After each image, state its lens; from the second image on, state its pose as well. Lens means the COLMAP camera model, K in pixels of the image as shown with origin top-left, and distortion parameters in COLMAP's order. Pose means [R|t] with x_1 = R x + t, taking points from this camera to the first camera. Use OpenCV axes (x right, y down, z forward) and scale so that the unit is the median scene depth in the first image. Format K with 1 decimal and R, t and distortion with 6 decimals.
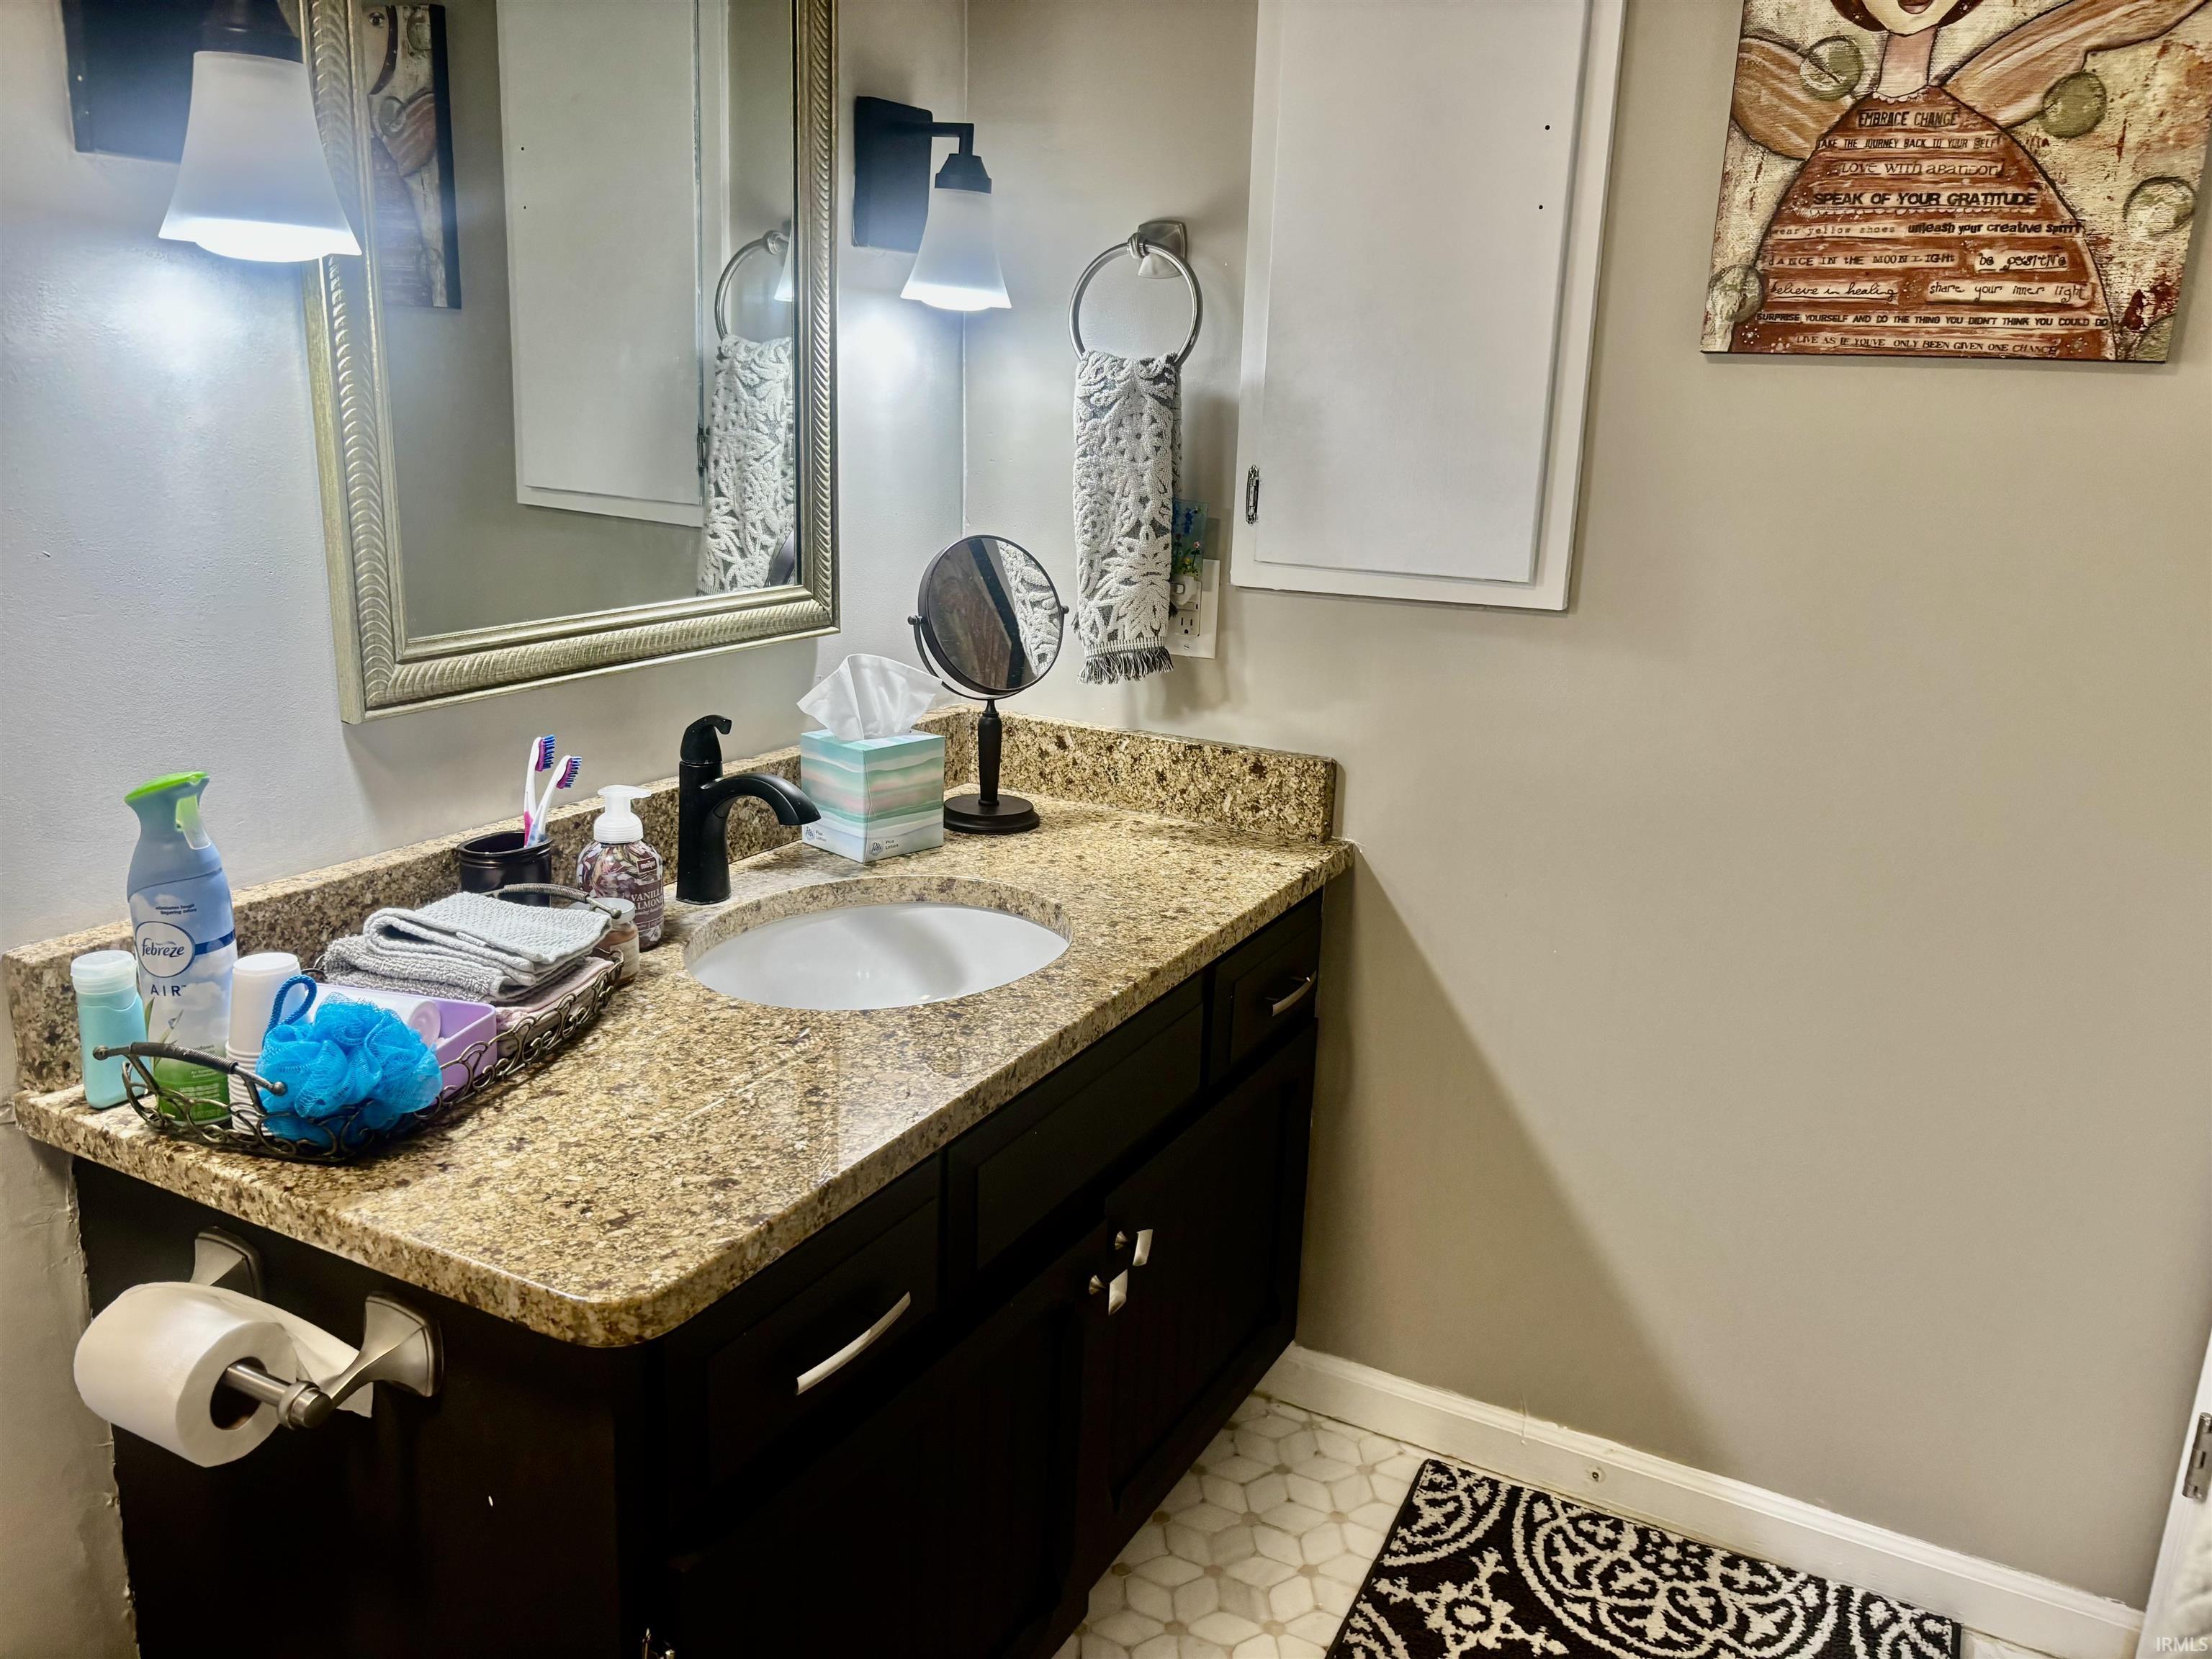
lens RADIAL K [[1708.6, 0, 1108.6], [0, 1708.6, 815.8], [0, 0, 1]] dist [0.061526, 0.001475]
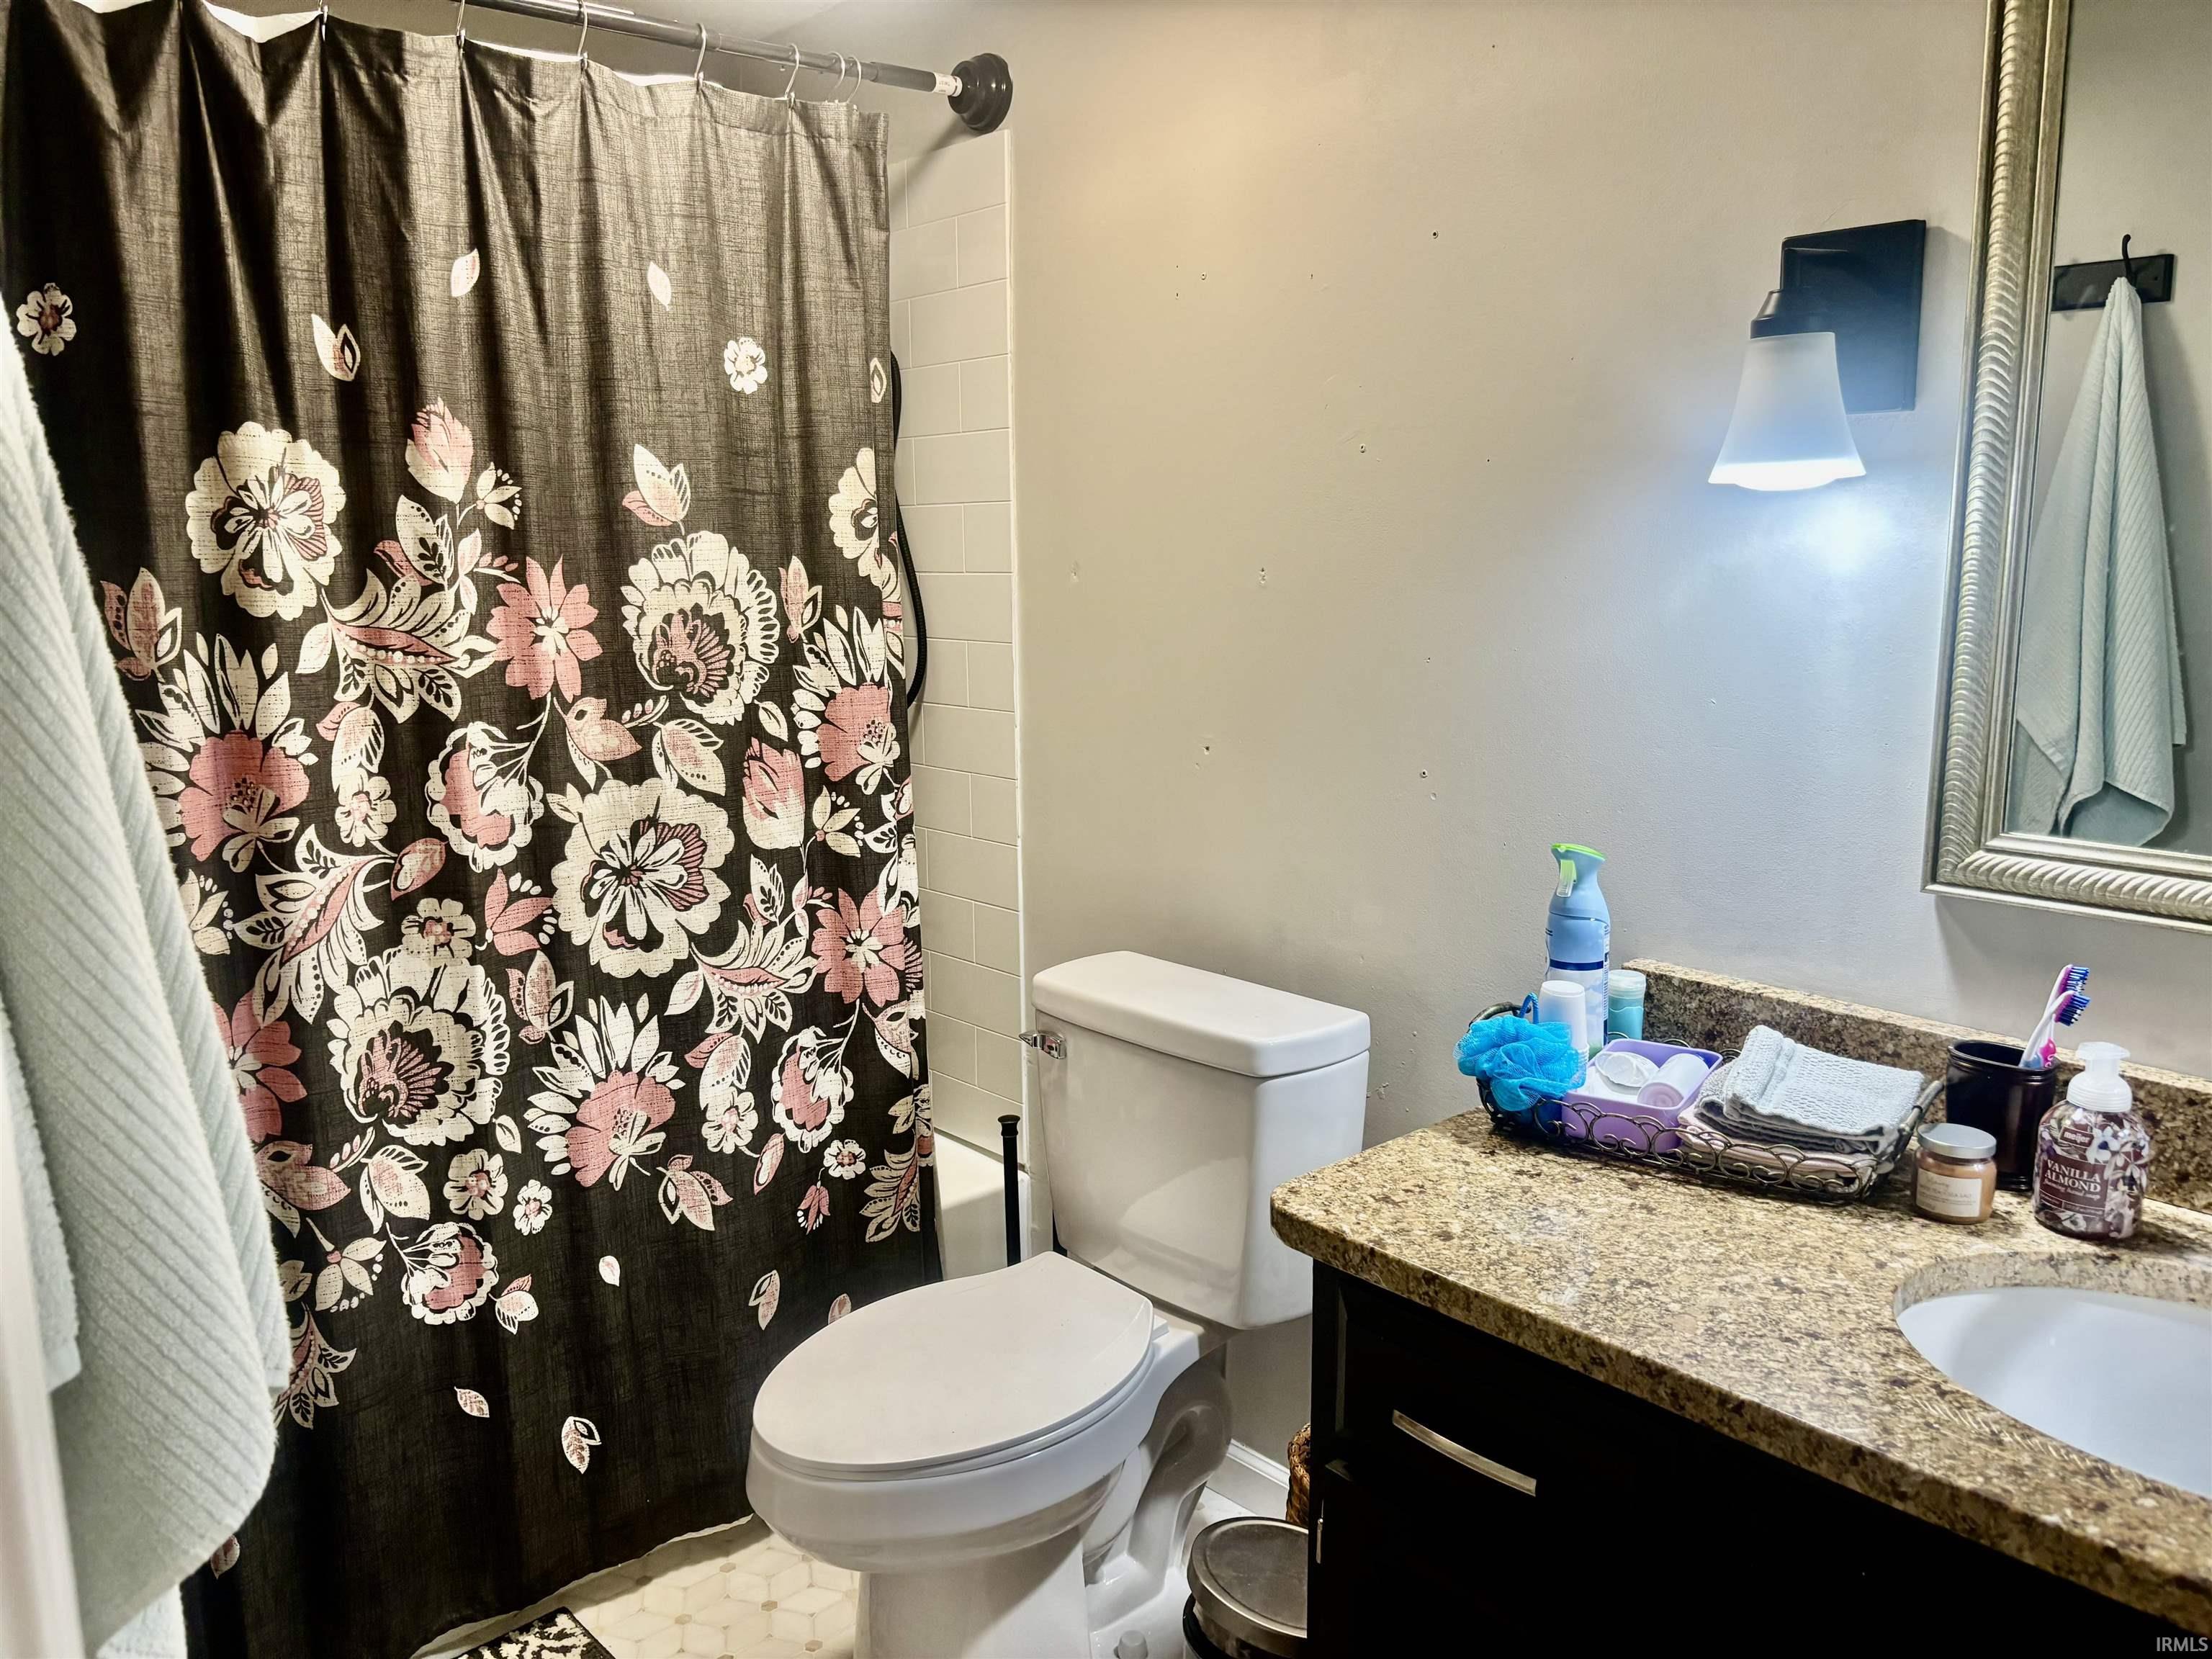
lens RADIAL K [[1670.8, 0, 1106.0], [0, 1670.8, 829.5], [0, 0, 1]] dist [0.069435, -0.087397]
pose [[-0.368029, 0.126626, -0.921152, 0.724019], [-0.239343, 0.944399, 0.225447, -0.207062], [0.898482, 0.303442, -0.317259, 0.871000]]
